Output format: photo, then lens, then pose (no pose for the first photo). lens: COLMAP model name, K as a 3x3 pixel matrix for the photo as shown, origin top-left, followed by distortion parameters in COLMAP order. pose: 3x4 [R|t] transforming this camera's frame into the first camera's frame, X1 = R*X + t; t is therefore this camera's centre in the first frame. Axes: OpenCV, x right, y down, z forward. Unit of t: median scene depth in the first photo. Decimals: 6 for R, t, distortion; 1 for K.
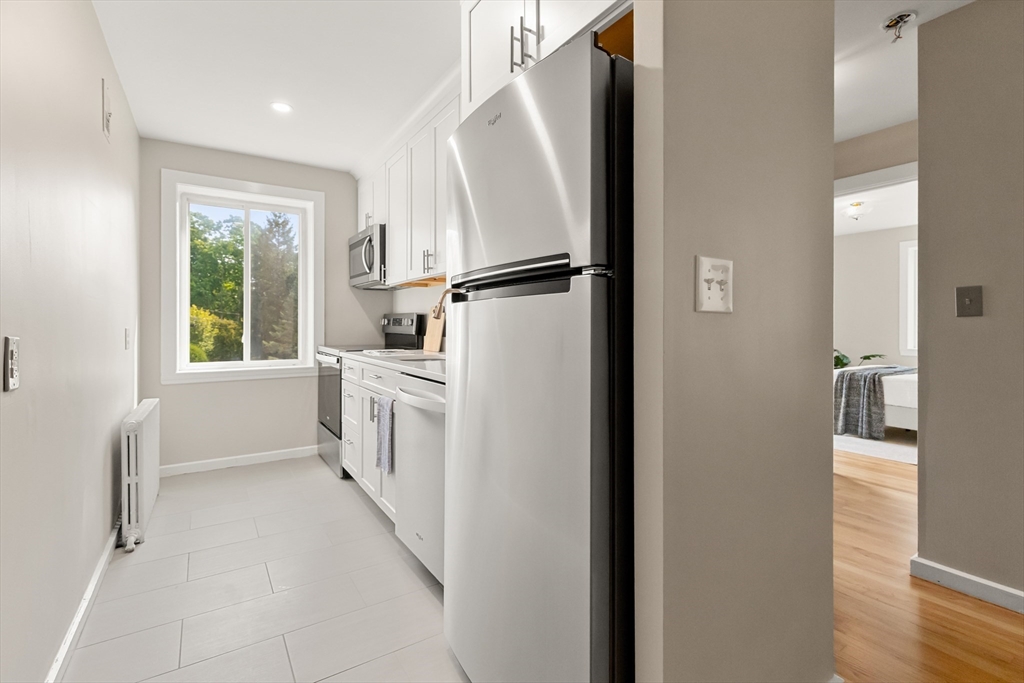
lens RADIAL K [[466.9, 0, 523.4], [0, 466.9, 319.3], [0, 0, 1]] dist [0.004489, -0.002117]
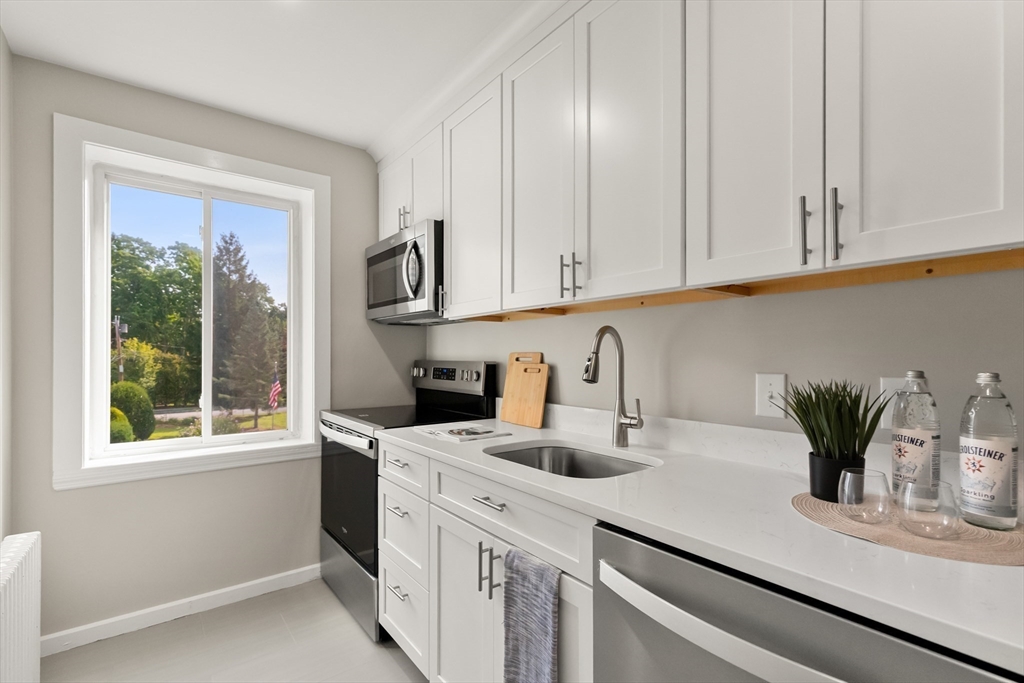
lens RADIAL K [[466.9, 0, 520.2], [0, 466.9, 350.6], [0, 0, 1]] dist [0.004489, -0.002117]
pose [[0.997125, -0.001079, 0.075769, -0.202559], [0.001330, 0.999994, -0.003260, -0.023759], [-0.075766, 0.003351, 0.997120, 0.314182]]
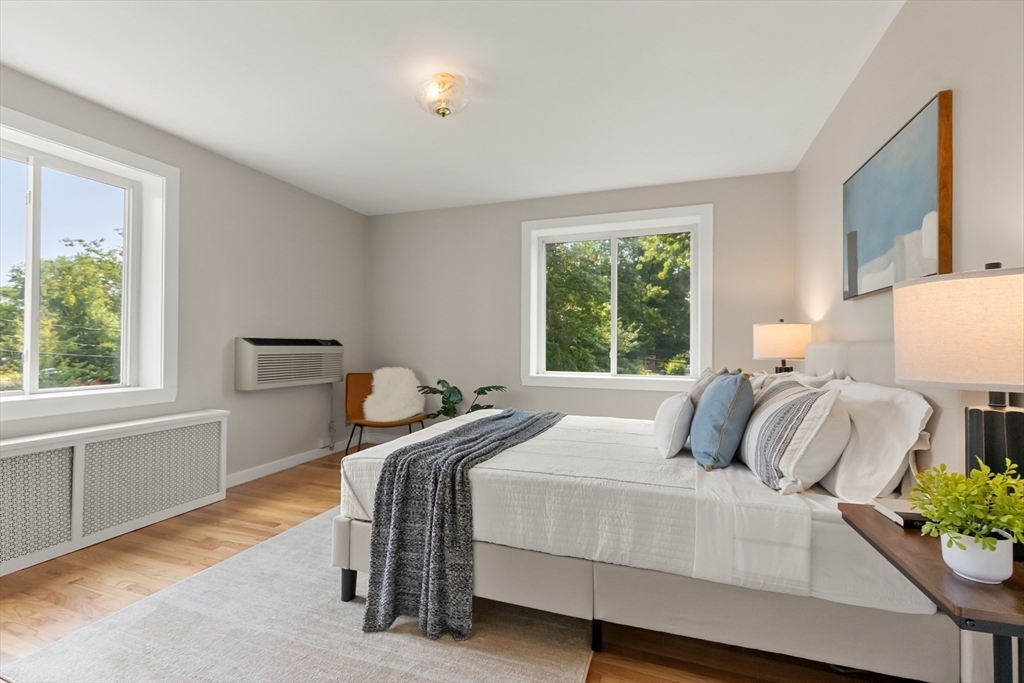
lens RADIAL K [[466.9, 0, 510.9], [0, 466.9, 338.9], [0, 0, 1]] dist [0.004489, -0.002117]
pose [[0.805645, 0.005121, 0.592376, 5.182928], [-0.005001, 0.999986, -0.001844, 0.124138], [-0.592377, -0.001477, 0.805659, 6.118347]]
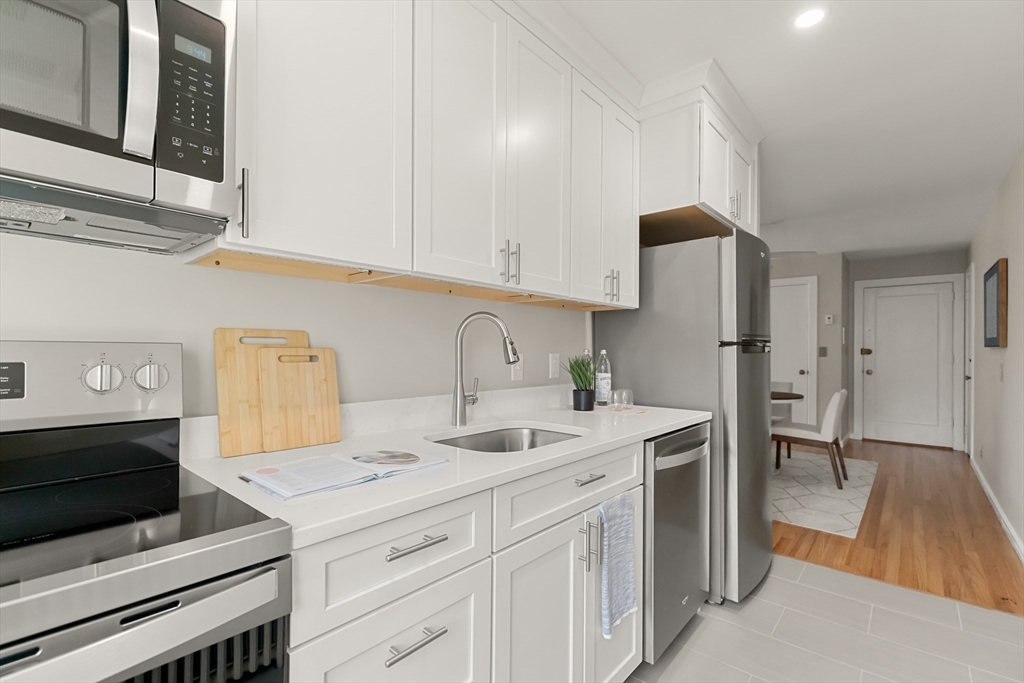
lens RADIAL K [[466.9, 0, 507.6], [0, 466.9, 343.4], [0, 0, 1]] dist [0.004489, -0.002117]
pose [[-0.250206, 0.006464, 0.968171, -0.506792], [-0.020610, 0.999716, -0.012001, -0.013199], [-0.967973, -0.022957, -0.250001, 0.773733]]
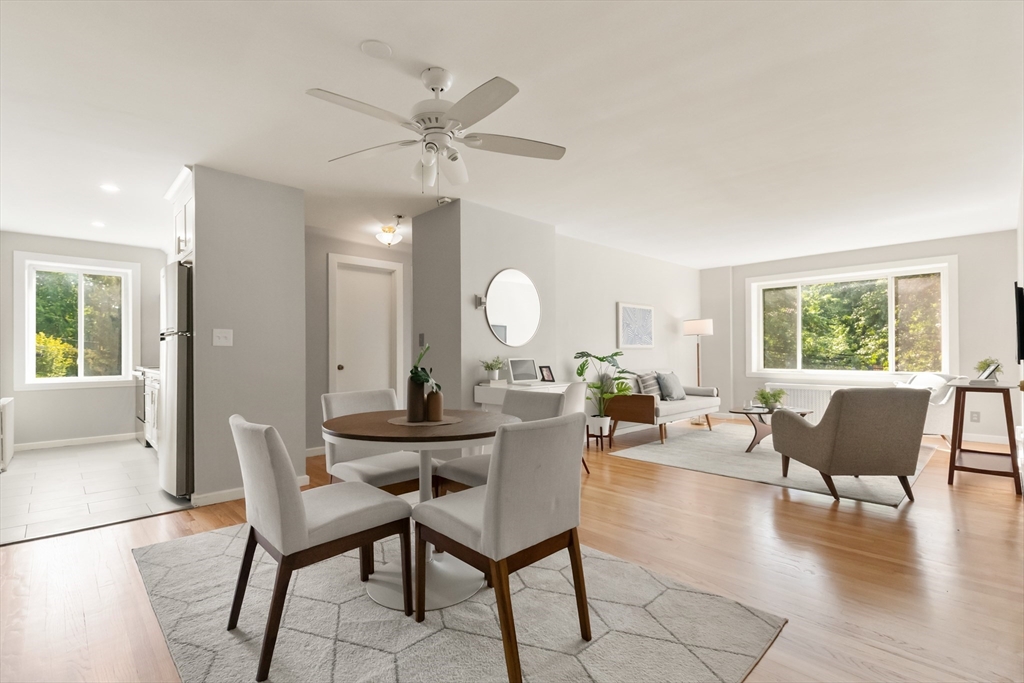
lens RADIAL K [[466.9, 0, 514.1], [0, 466.9, 345.4], [0, 0, 1]] dist [0.004489, -0.002117]
pose [[0.984409, -0.003743, 0.175855, 0.465443], [0.004173, 0.999989, -0.002078, -0.000678], [-0.175845, 0.002779, 0.984414, -0.651244]]
